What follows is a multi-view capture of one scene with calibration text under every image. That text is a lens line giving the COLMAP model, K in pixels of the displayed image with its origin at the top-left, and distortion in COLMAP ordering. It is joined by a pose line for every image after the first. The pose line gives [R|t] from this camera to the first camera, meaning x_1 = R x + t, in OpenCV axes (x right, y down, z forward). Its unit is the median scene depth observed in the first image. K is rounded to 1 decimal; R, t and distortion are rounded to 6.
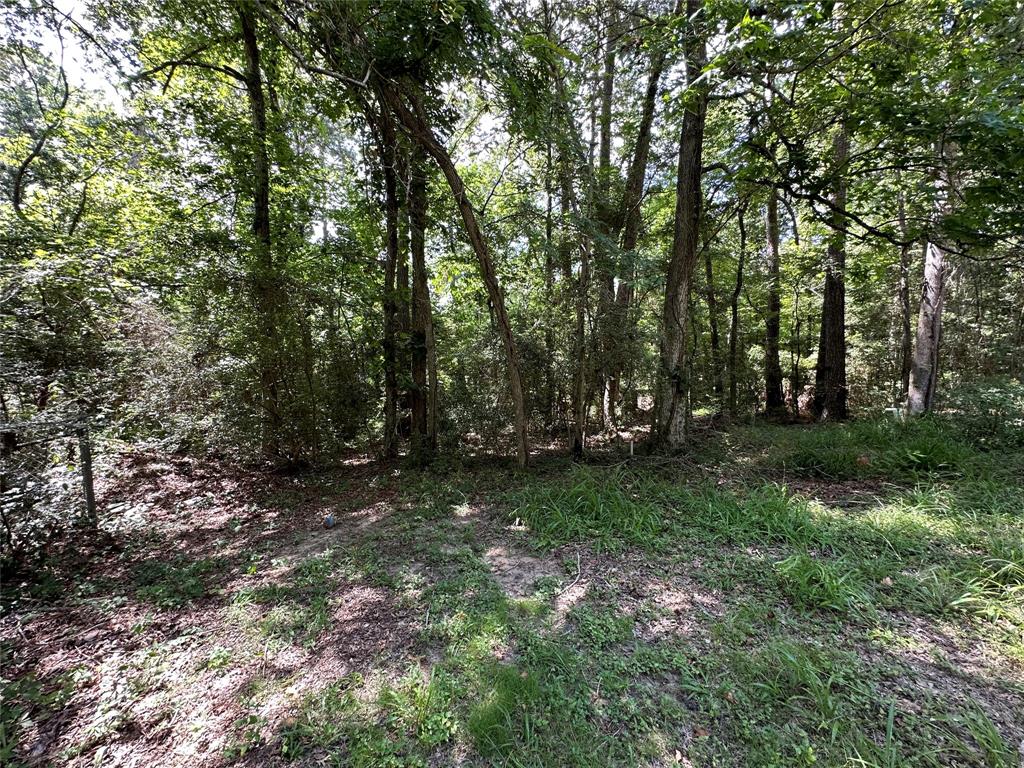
lens RADIAL K [[410.5, 0, 512.0], [0, 410.5, 384.0], [0, 0, 1]] dist [0.000540, 0.000532]
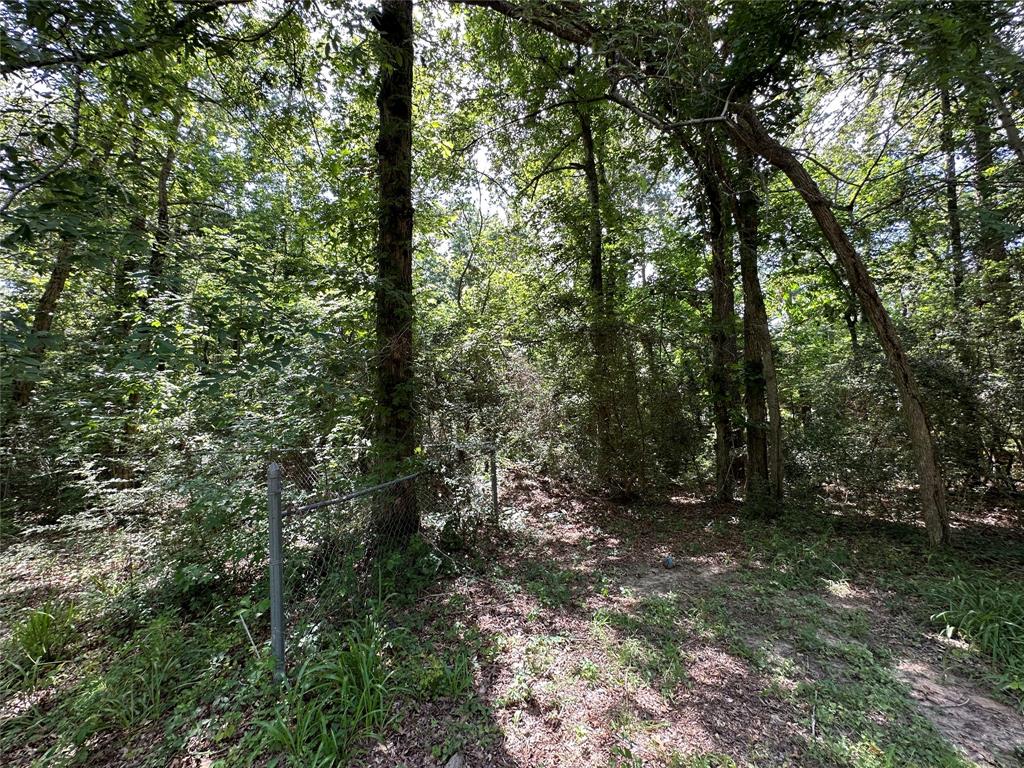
lens RADIAL K [[410.5, 0, 512.0], [0, 410.5, 384.0], [0, 0, 1]] dist [0.000540, 0.000532]
pose [[0.741595, -0.042690, -0.669489, -0.032637], [-0.011771, 0.996991, -0.076612, -0.005963], [0.670745, 0.064696, 0.738861, -0.003221]]
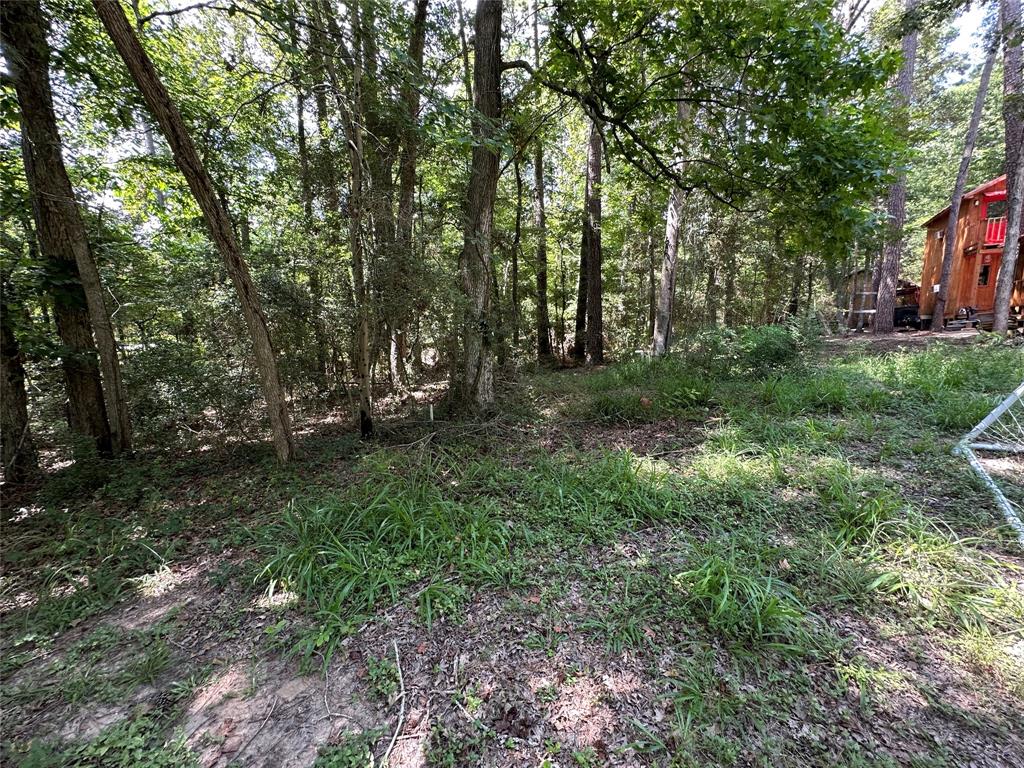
lens RADIAL K [[410.5, 0, 512.0], [0, 410.5, 384.0], [0, 0, 1]] dist [0.000540, 0.000532]
pose [[0.865450, -0.087810, 0.493240, 0.028593], [0.032977, 0.992370, 0.118806, 0.003097], [-0.499908, -0.086555, 0.861742, 0.245474]]
